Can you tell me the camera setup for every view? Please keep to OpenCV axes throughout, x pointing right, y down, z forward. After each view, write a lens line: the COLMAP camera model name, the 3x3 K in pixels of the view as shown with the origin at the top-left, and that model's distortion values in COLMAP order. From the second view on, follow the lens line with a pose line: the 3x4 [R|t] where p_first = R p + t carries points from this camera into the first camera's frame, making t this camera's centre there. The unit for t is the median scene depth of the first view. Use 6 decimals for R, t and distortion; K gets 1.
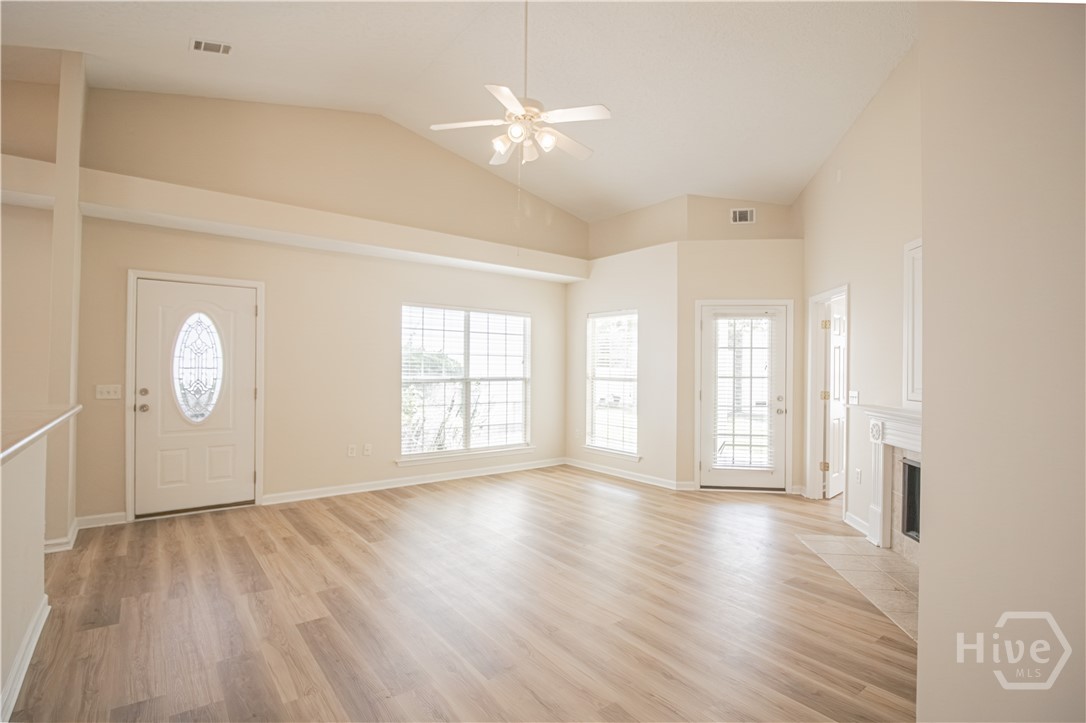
lens RADIAL K [[521.7, 0, 543.0], [0, 521.7, 361.5], [0, 0, 1]] dist [-0.030610, -0.000128]
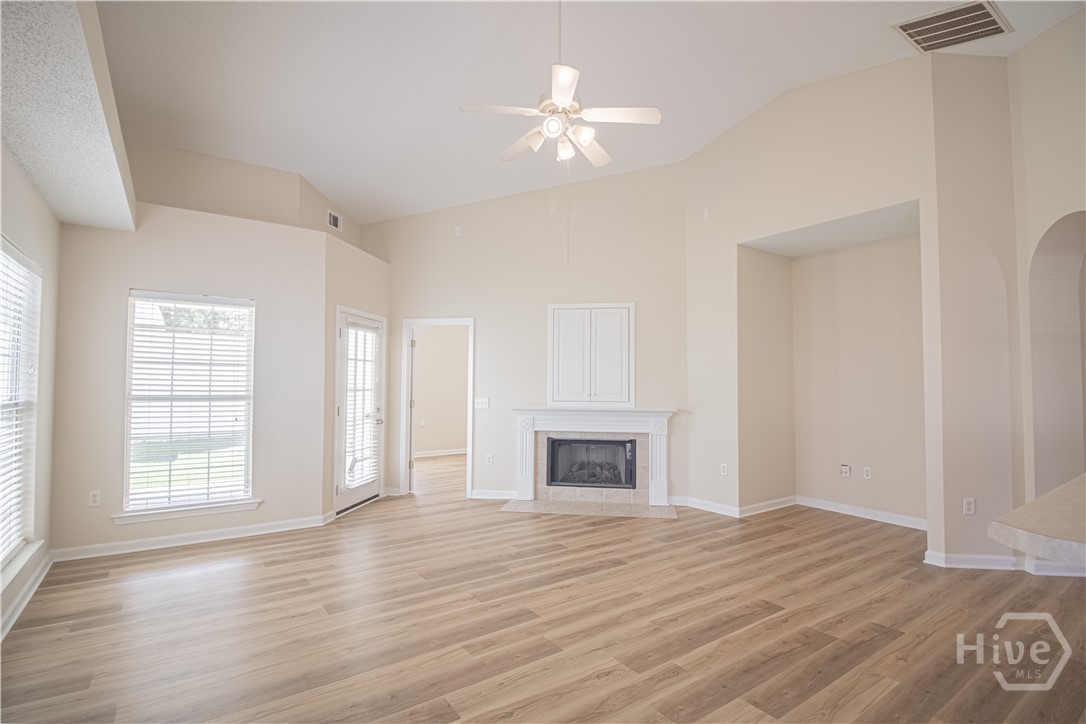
lens RADIAL K [[521.7, 0, 543.0], [0, 521.7, 362.0], [0, 0, 1]] dist [-0.030610, -0.000128]
pose [[0.043997, 0.029630, 0.998592, -0.560987], [-0.015638, 0.999458, -0.028966, -0.000044], [-0.998909, -0.014341, 0.044436, 0.580263]]
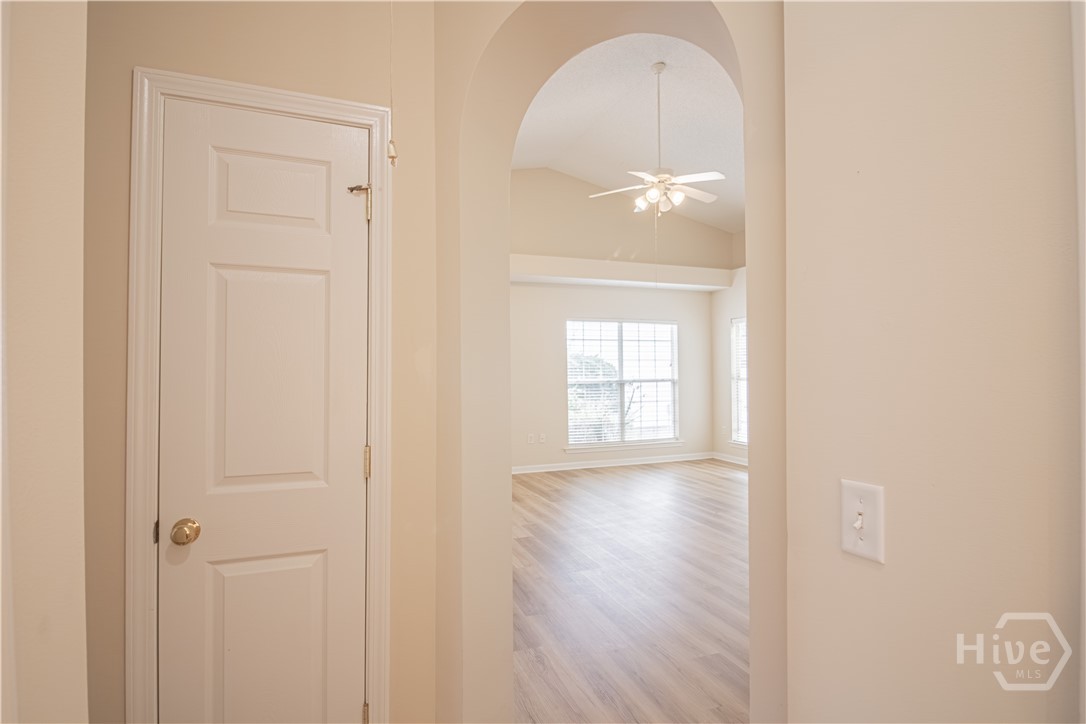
lens RADIAL K [[561.3, 0, 543.0], [0, 561.3, 362.0], [0, 0, 1]] dist [-0.002509, -0.000535]
pose [[0.959205, -0.021673, -0.281880, 0.043182], [0.021242, 0.999764, -0.004585, -0.007066], [0.281913, -0.001590, 0.959439, -0.267530]]
